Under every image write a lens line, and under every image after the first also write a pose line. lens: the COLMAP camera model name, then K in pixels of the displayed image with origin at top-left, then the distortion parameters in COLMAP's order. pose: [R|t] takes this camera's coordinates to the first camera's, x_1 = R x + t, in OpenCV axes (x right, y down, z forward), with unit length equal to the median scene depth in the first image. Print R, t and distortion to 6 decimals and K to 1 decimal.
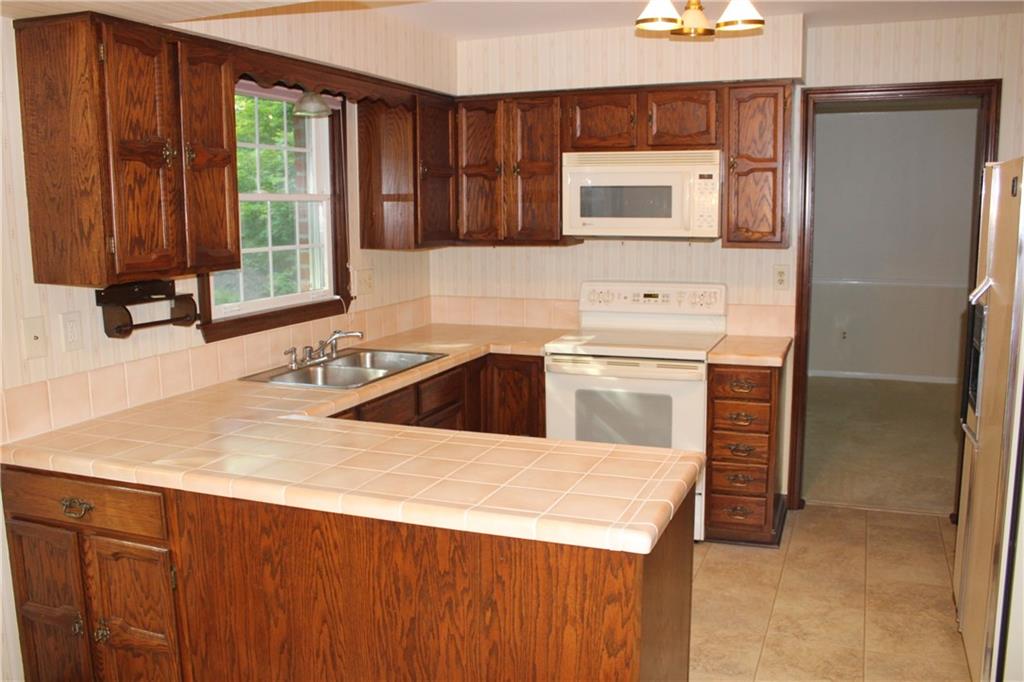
lens RADIAL K [[882.8, 0, 499.5], [0, 882.8, 338.8], [0, 0, 1]] dist [-0.167646, 0.152804]
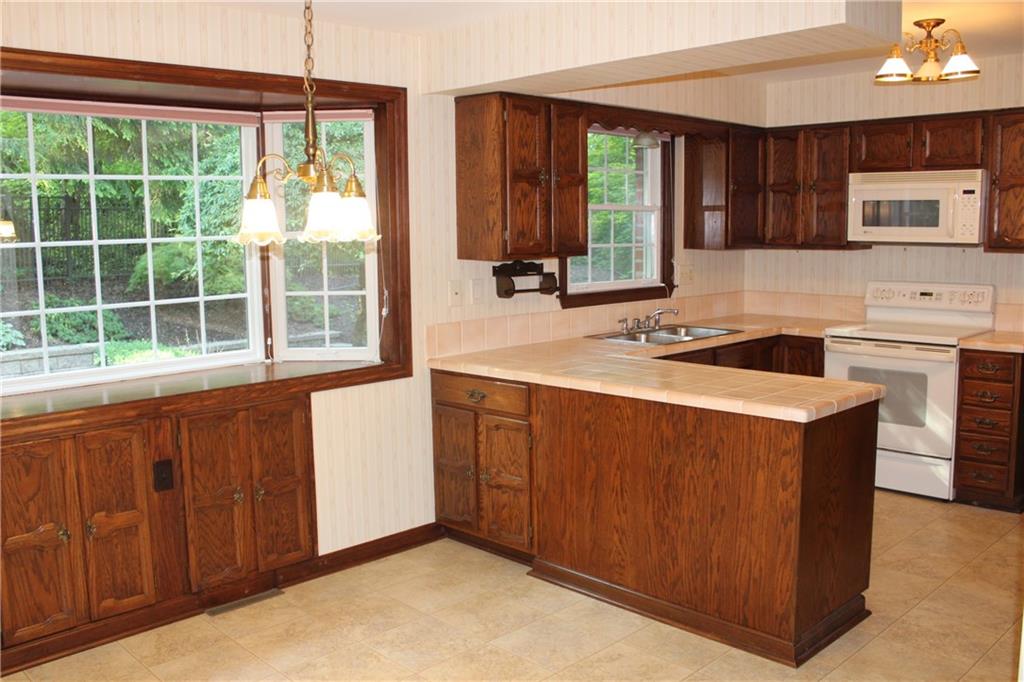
lens RADIAL K [[882.8, 0, 499.5], [0, 882.8, 338.8], [0, 0, 1]] dist [-0.167646, 0.152804]
pose [[0.917820, 0.051951, -0.393583, 0.145498], [-0.058028, 0.998309, -0.003549, 0.068214], [0.392733, 0.026096, 0.919282, -0.385507]]
